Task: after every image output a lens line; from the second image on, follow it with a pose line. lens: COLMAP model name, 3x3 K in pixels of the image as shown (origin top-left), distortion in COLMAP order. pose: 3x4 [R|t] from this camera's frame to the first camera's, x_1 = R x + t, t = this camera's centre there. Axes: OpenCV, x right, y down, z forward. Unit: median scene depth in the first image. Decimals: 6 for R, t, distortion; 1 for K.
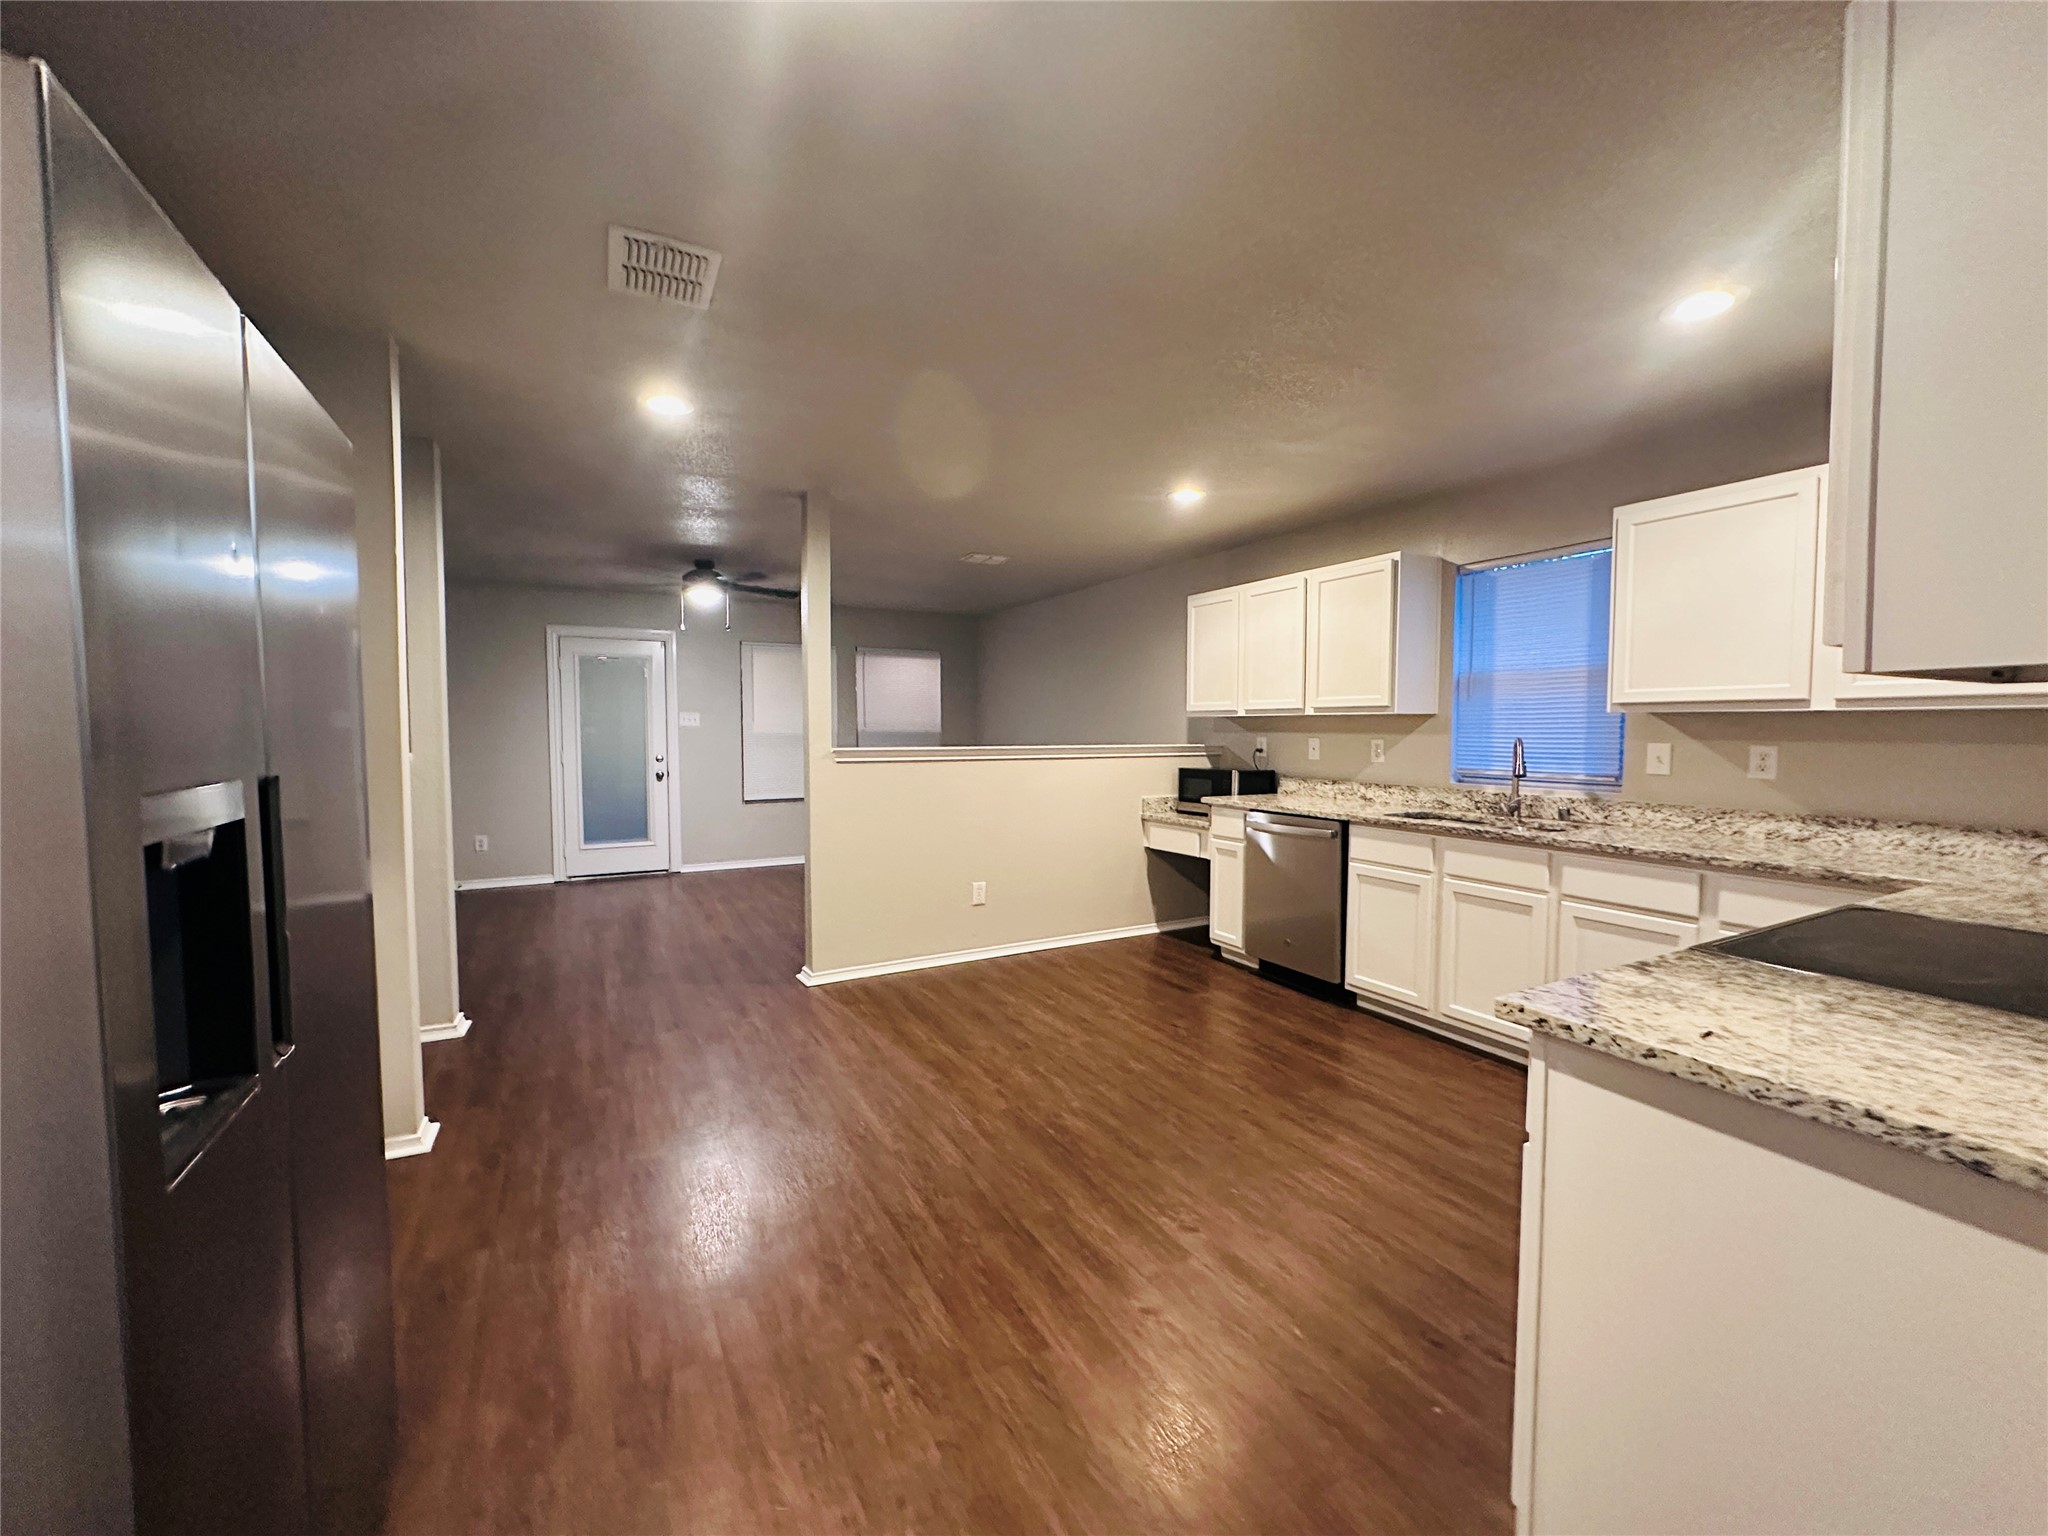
lens RADIAL K [[818.5, 0, 1014.0], [0, 818.5, 767.7], [0, 0, 1]] dist [-0.001936, -0.000027]
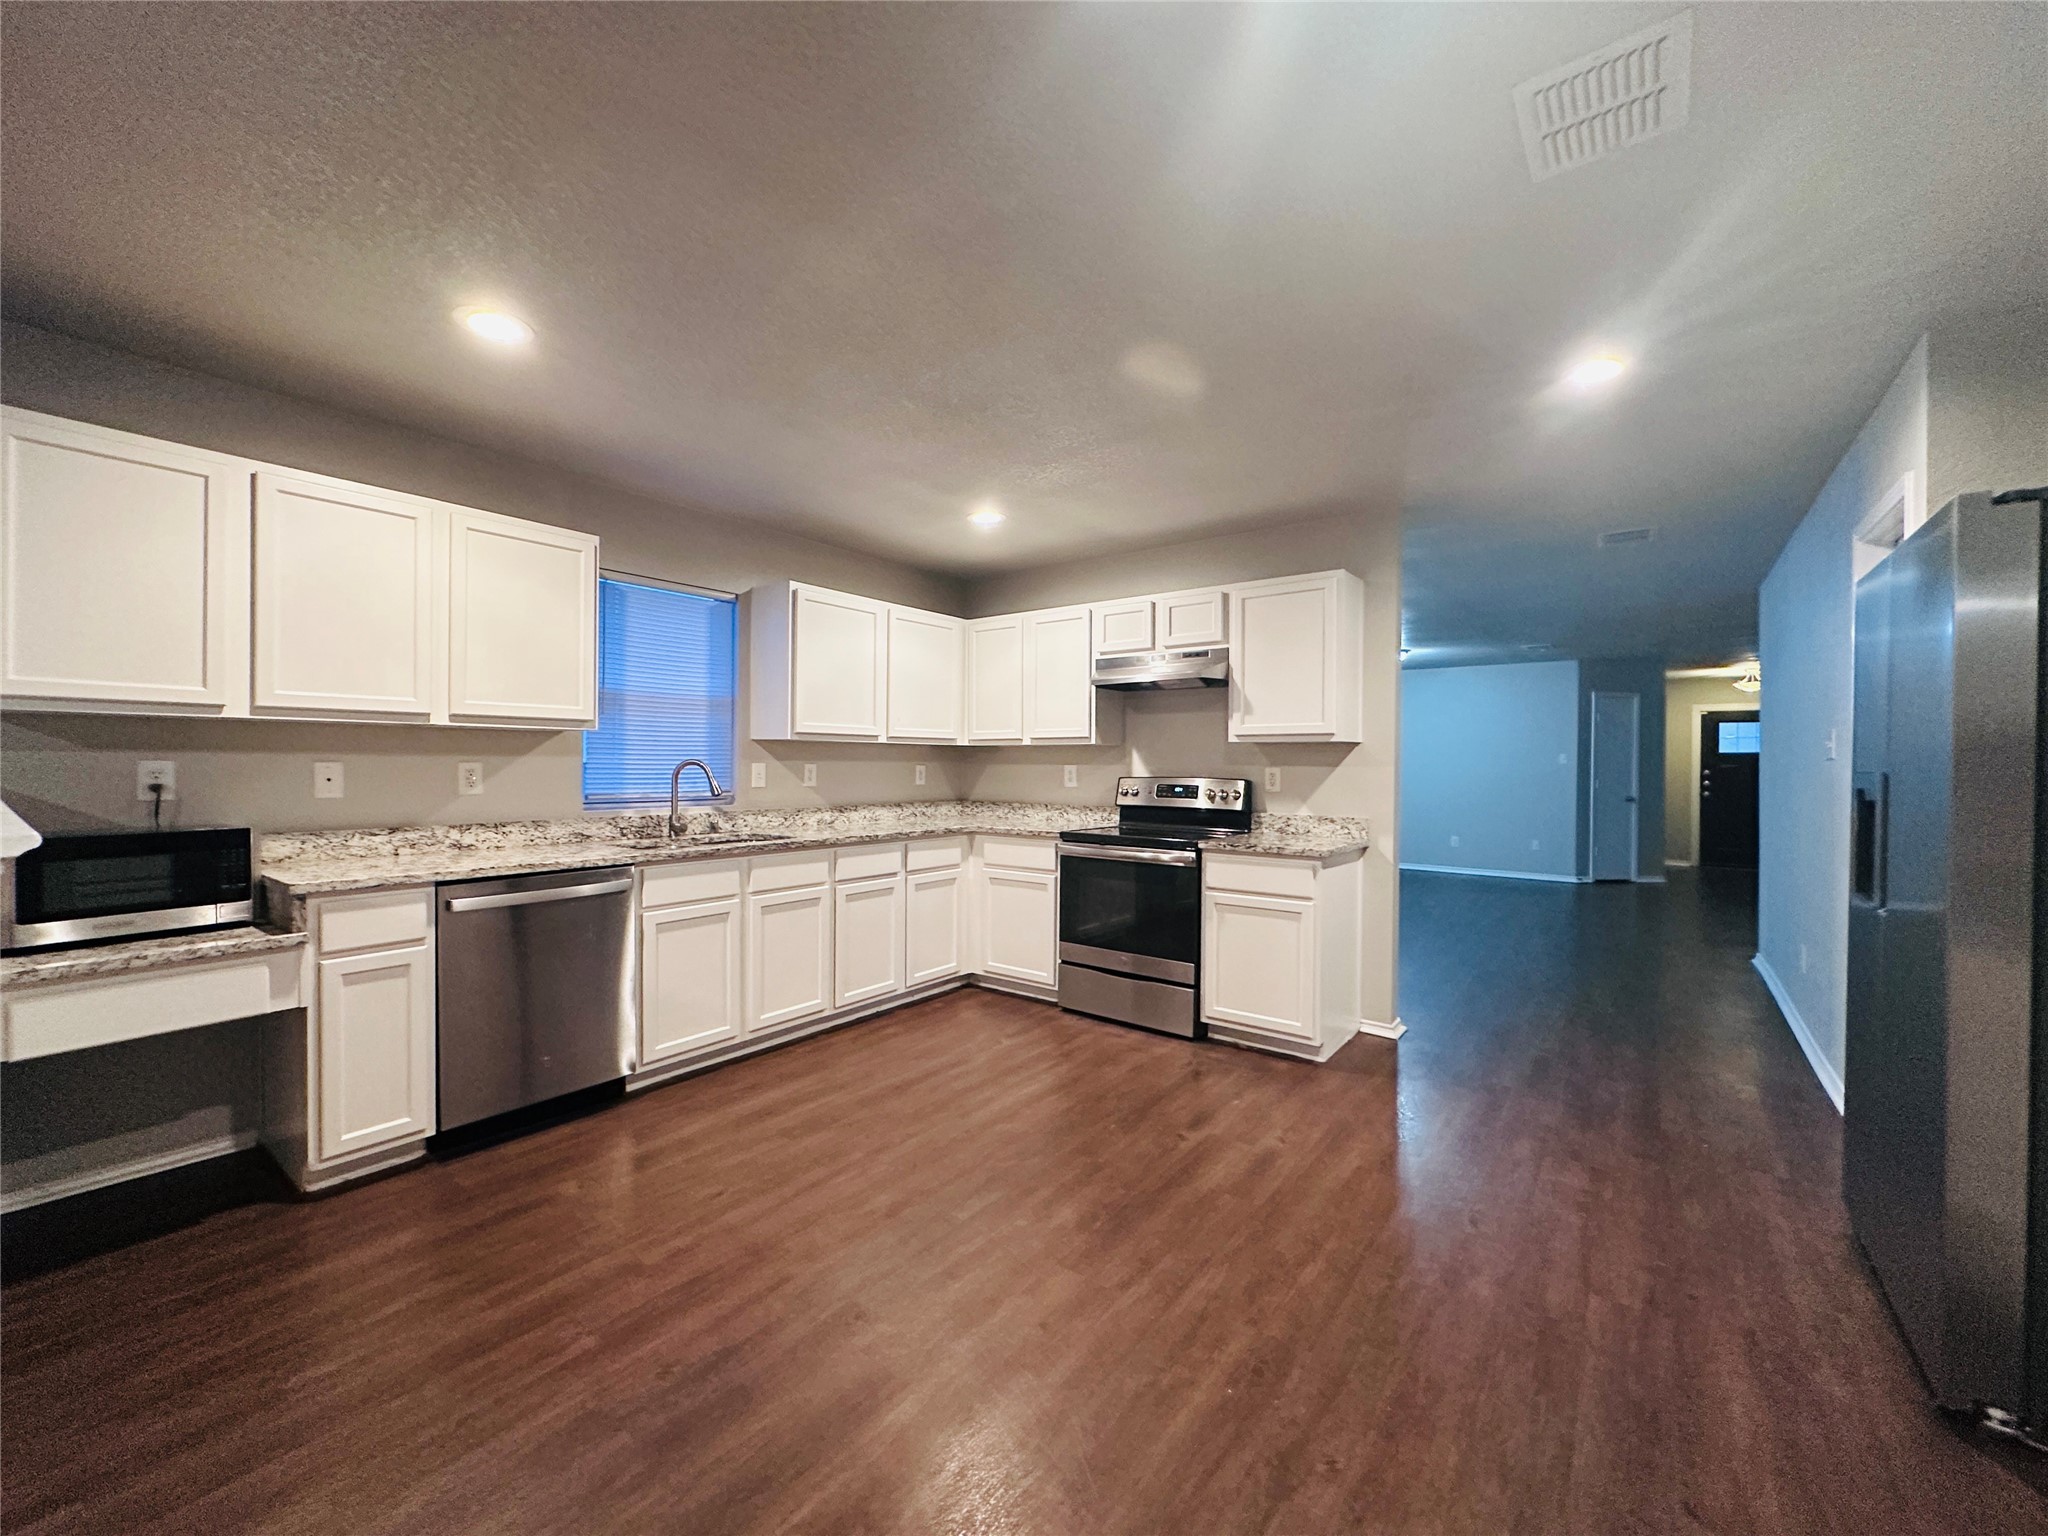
lens RADIAL K [[818.5, 0, 1029.2], [0, 818.5, 766.3], [0, 0, 1]] dist [-0.001936, -0.000027]
pose [[-0.421694, -0.010405, 0.906678, -0.541342], [0.035649, 0.998971, 0.028044, -0.043814], [-0.906037, 0.044148, -0.420889, 1.103266]]
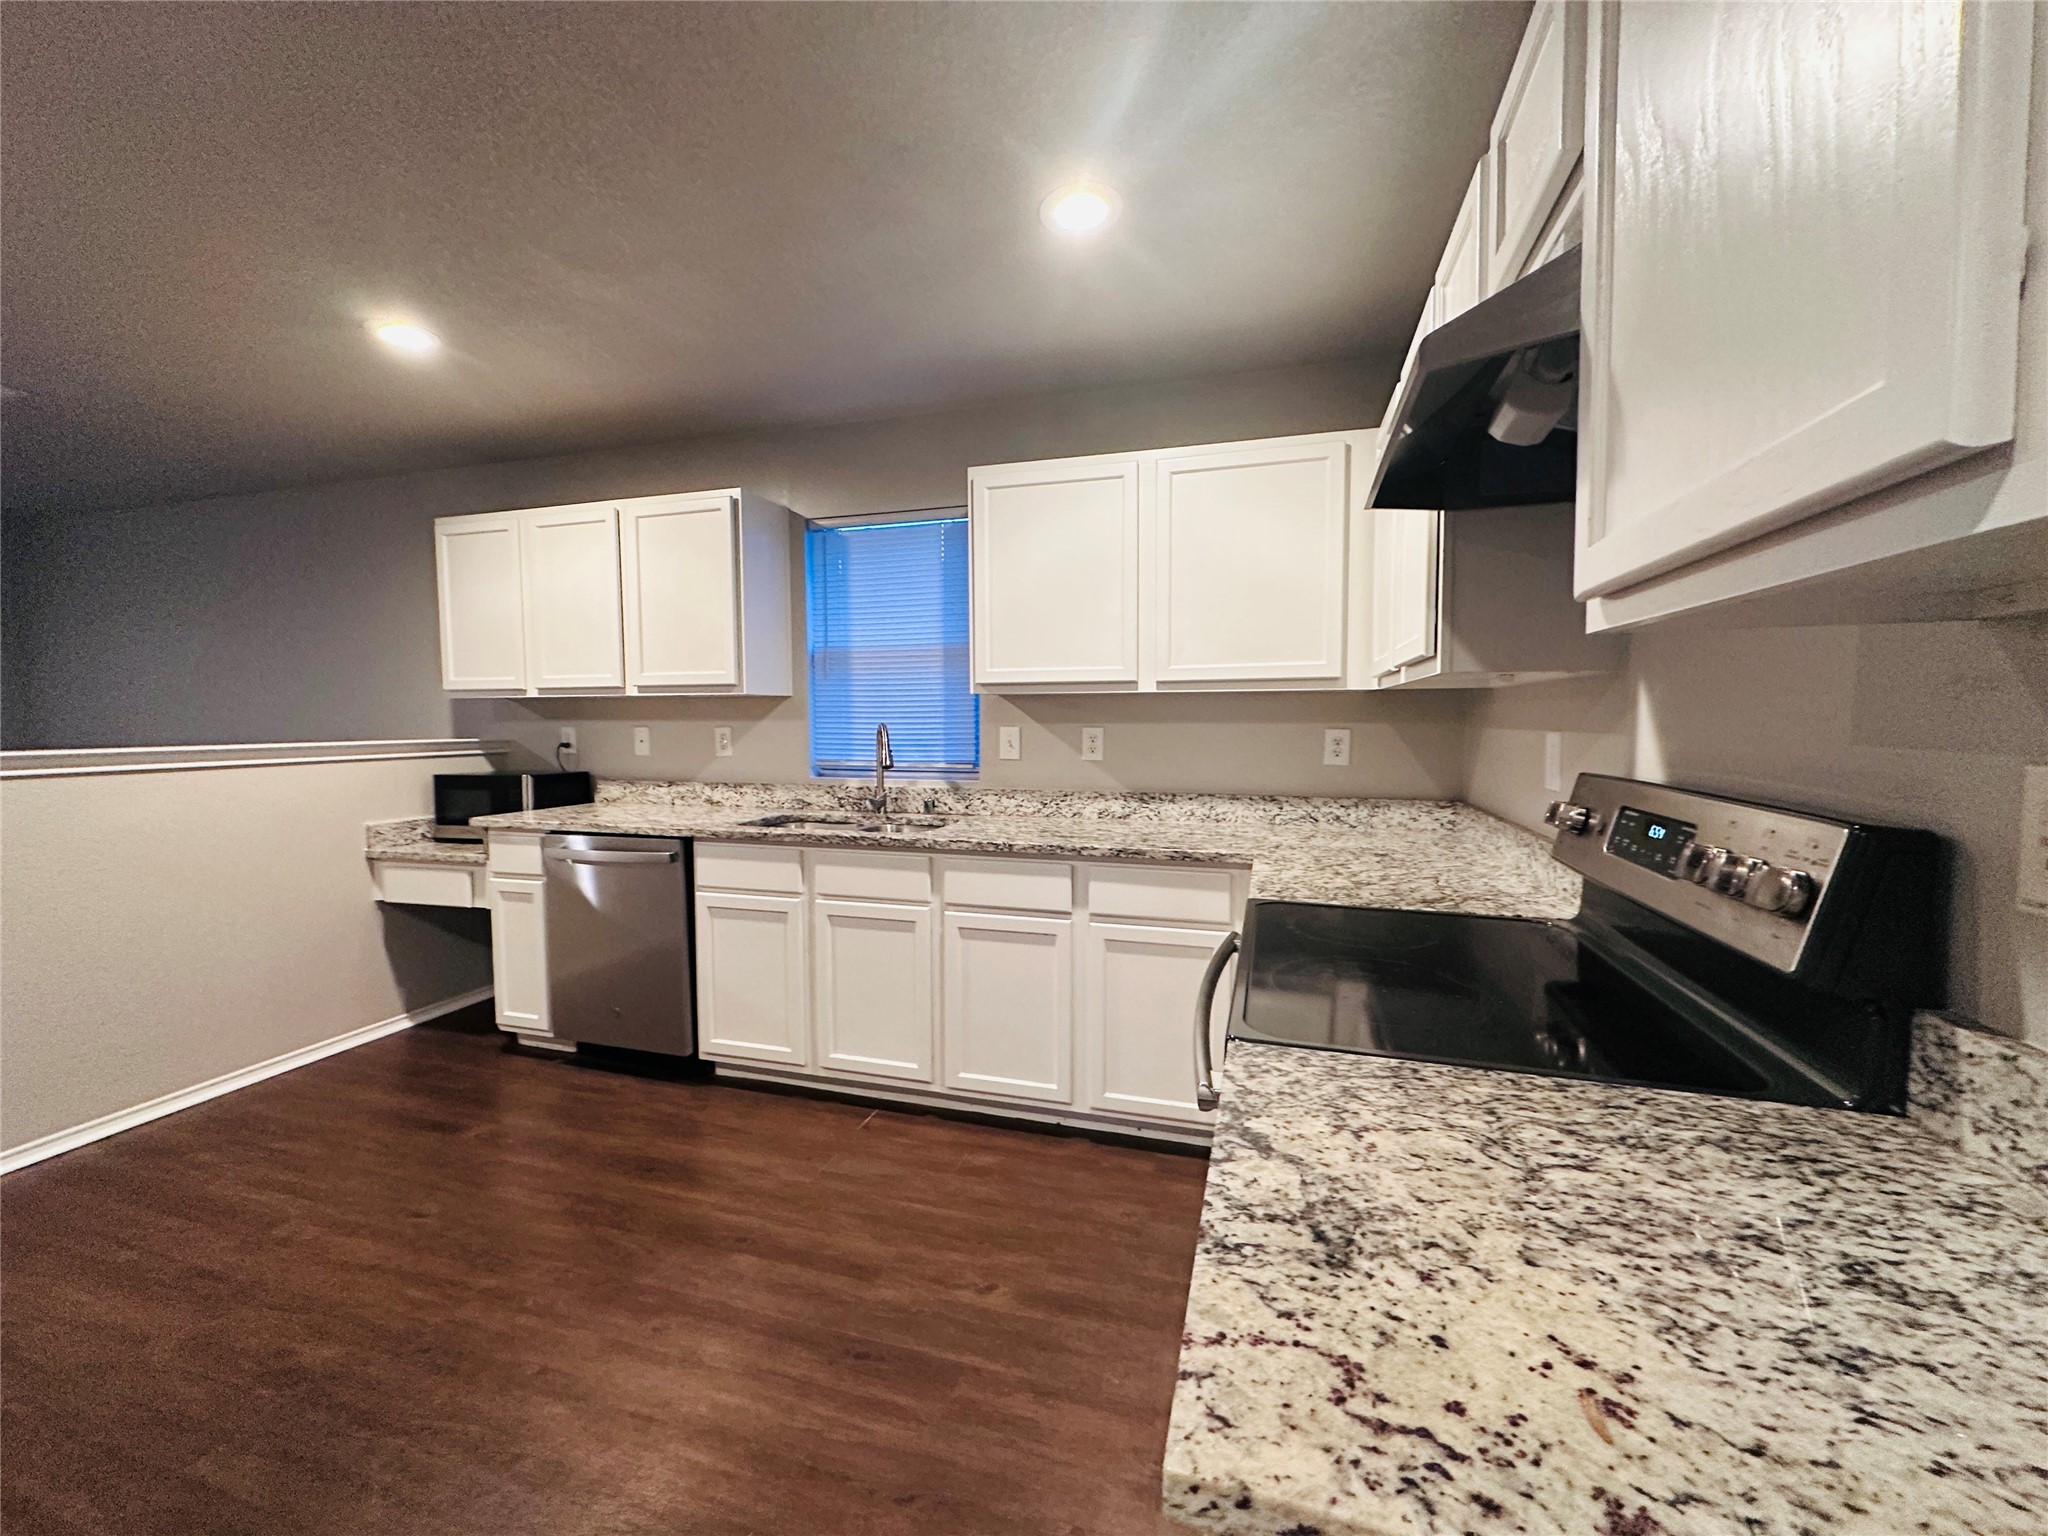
lens RADIAL K [[818.5, 0, 1027.9], [0, 818.5, 767.8], [0, 0, 1]] dist [-0.001936, -0.000027]
pose [[0.707867, -0.048900, 0.704651, 0.114902], [0.039815, 0.998777, 0.029315, -0.008606], [-0.705223, 0.007305, 0.708948, 0.285131]]
